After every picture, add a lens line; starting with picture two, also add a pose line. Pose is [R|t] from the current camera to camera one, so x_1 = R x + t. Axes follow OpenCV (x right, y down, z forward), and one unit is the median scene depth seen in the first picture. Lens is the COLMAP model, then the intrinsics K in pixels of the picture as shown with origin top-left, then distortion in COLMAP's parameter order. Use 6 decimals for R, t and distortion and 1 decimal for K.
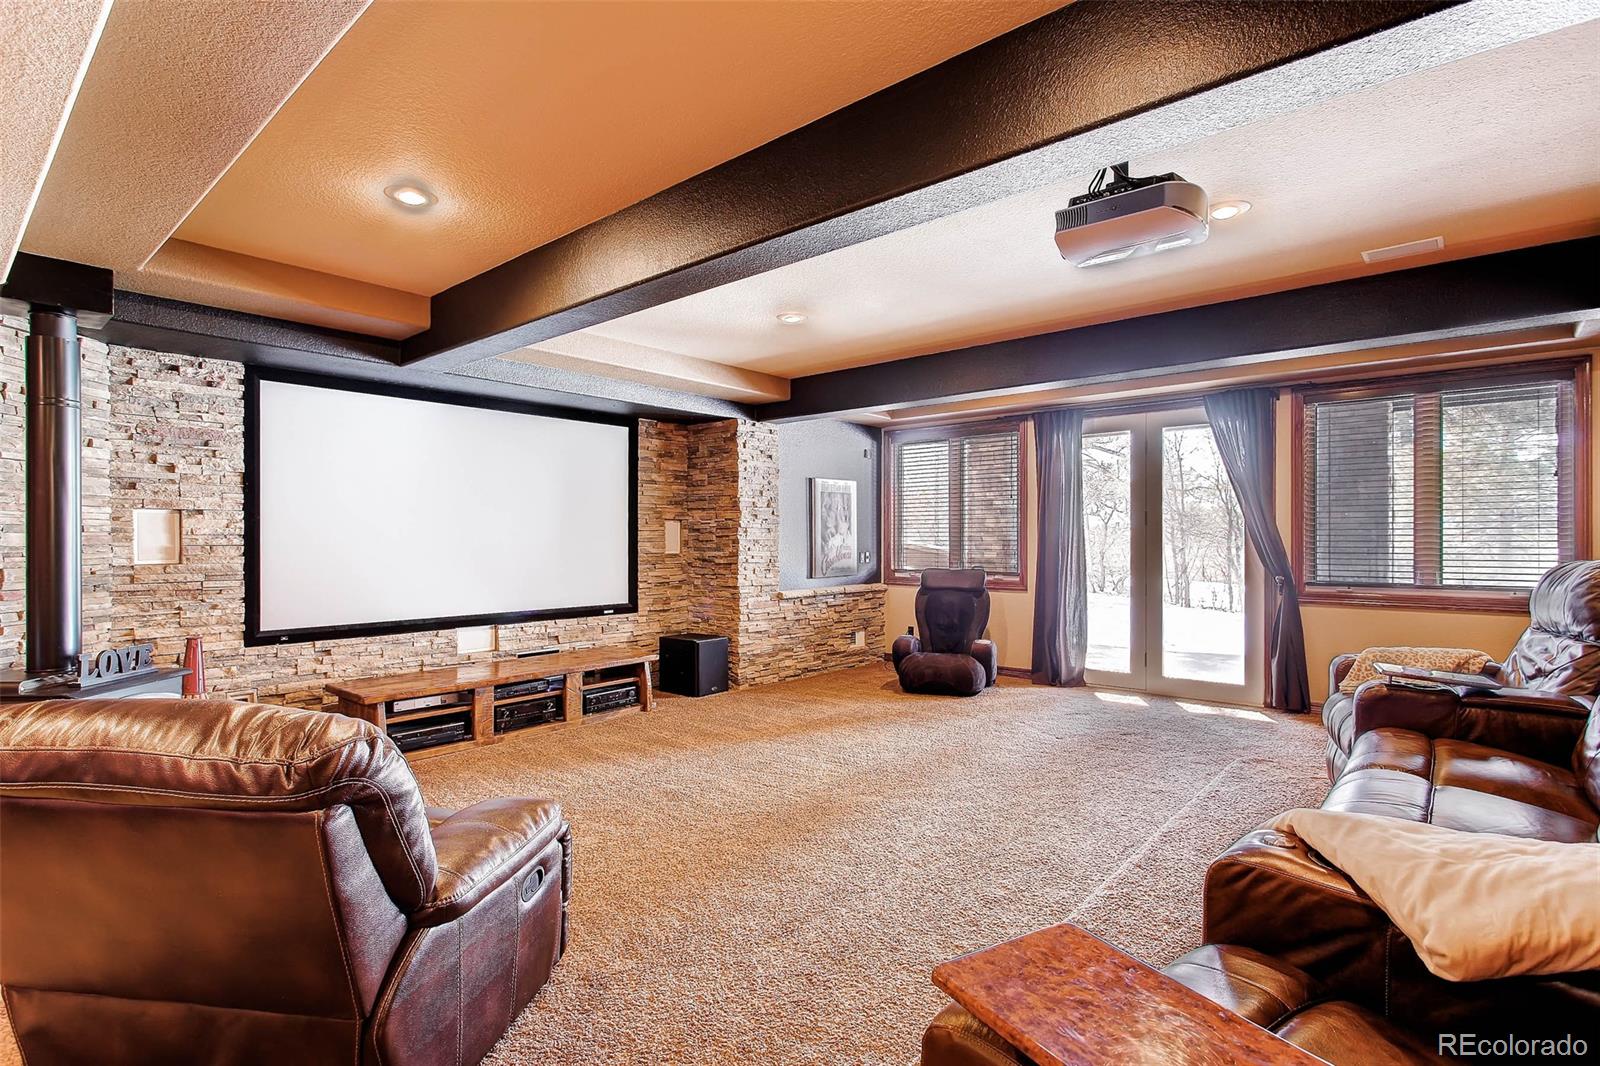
lens RADIAL K [[781.1, 0, 807.0], [0, 781.1, 543.5], [0, 0, 1]] dist [-0.005160, 0.000193]
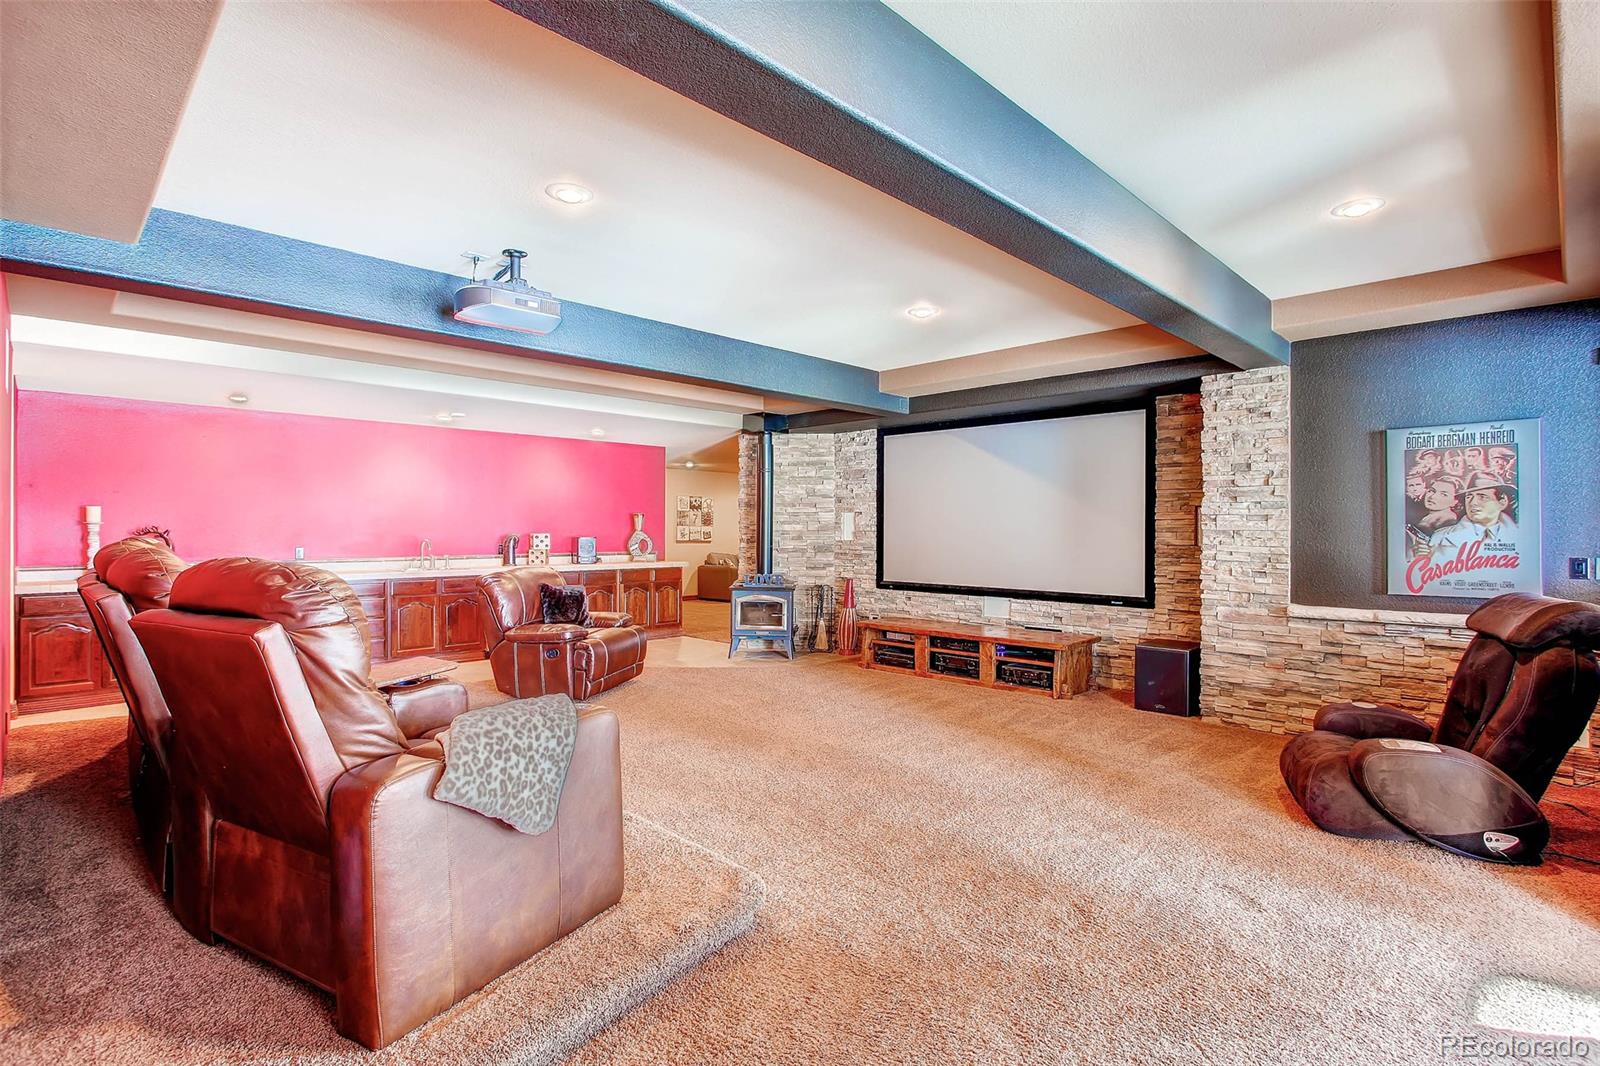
lens RADIAL K [[781.1, 0, 809.3], [0, 781.1, 525.4], [0, 0, 1]] dist [-0.005160, 0.000193]
pose [[-0.070647, -0.001040, -0.997501, 0.749995], [-0.009070, 0.999959, -0.000400, -0.005983], [0.997460, 0.009019, -0.070654, 0.683380]]
